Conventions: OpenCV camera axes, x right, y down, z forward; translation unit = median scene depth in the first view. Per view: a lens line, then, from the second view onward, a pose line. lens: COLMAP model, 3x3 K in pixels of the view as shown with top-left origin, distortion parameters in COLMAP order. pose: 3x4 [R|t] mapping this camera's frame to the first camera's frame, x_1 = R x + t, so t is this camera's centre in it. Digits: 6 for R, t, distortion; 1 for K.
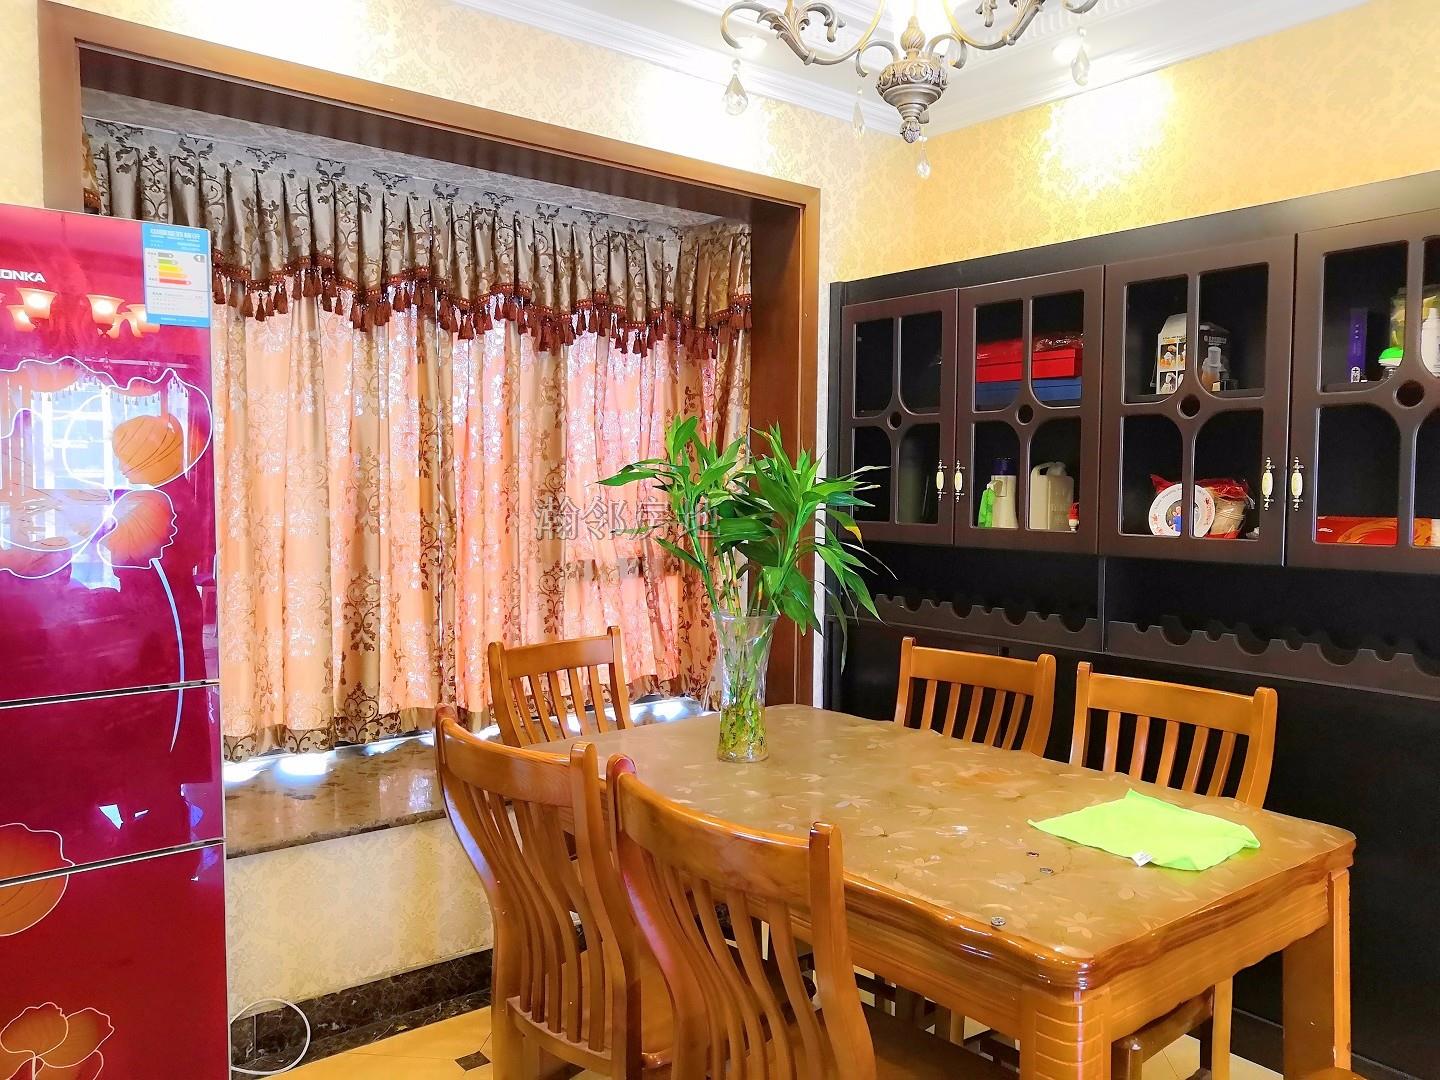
lens RADIAL K [[1119.3, 0, 719.1], [0, 1119.3, 546.4], [0, 0, 1]] dist [0.003620, 0.001298]
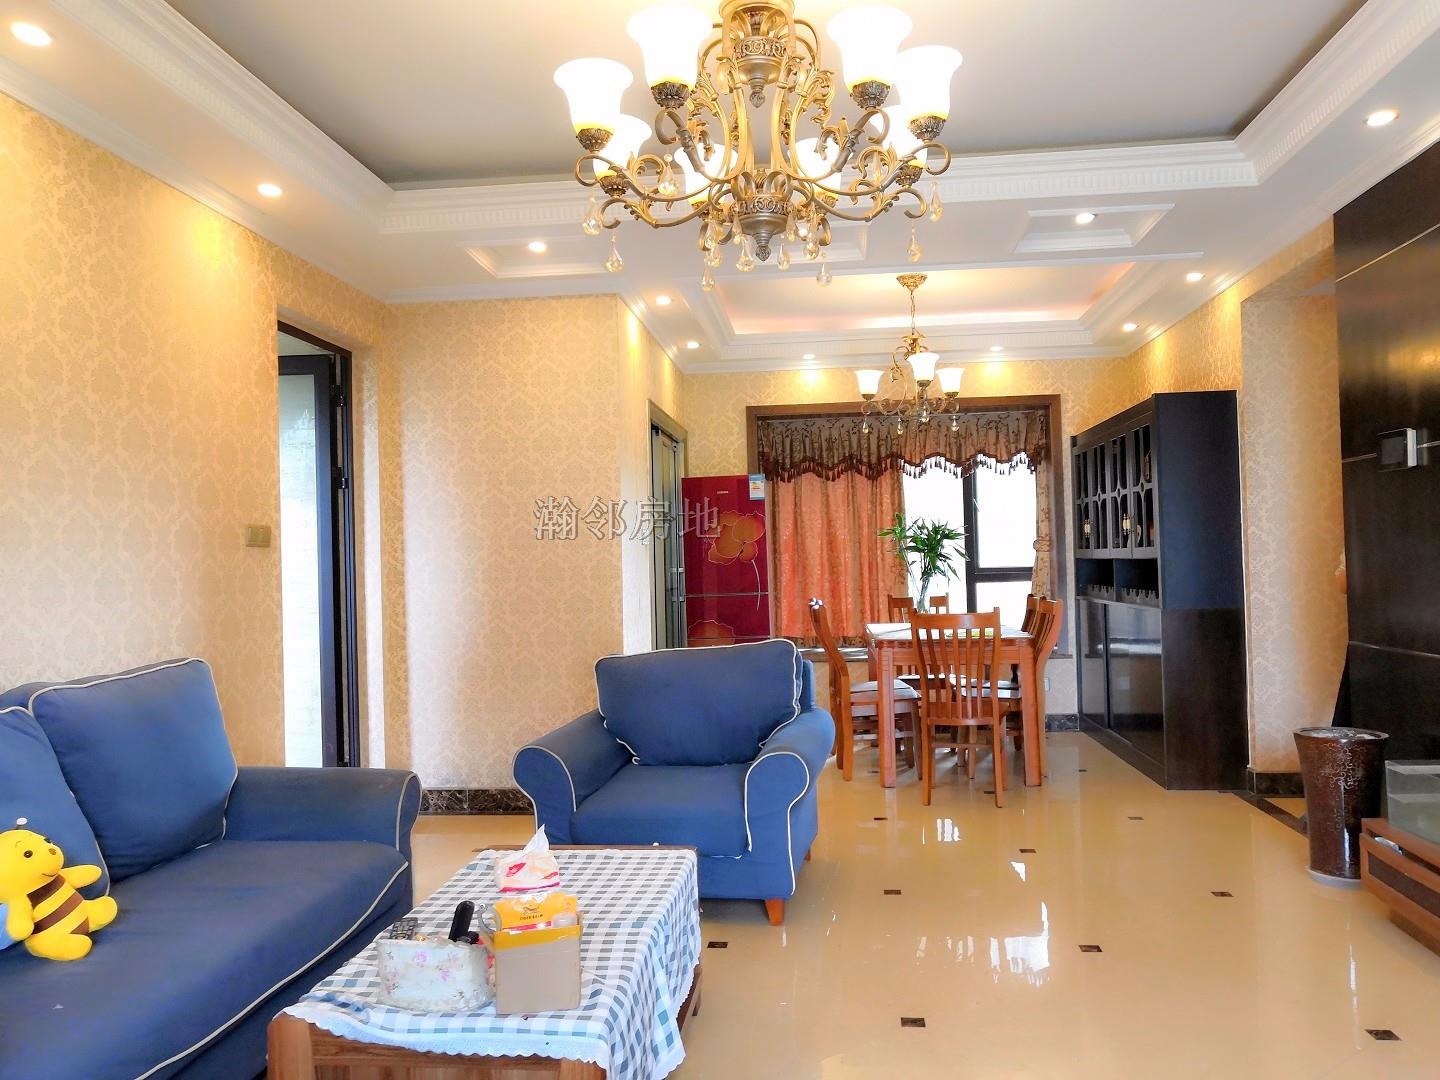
lens RADIAL K [[1119.3, 0, 719.9], [0, 1119.3, 539.1], [0, 0, 1]] dist [0.003620, 0.001298]
pose [[0.708444, -0.037454, -0.704772, 1.241287], [-0.007584, 0.998129, -0.060668, 0.099119], [0.705726, 0.048324, 0.706835, -1.049698]]
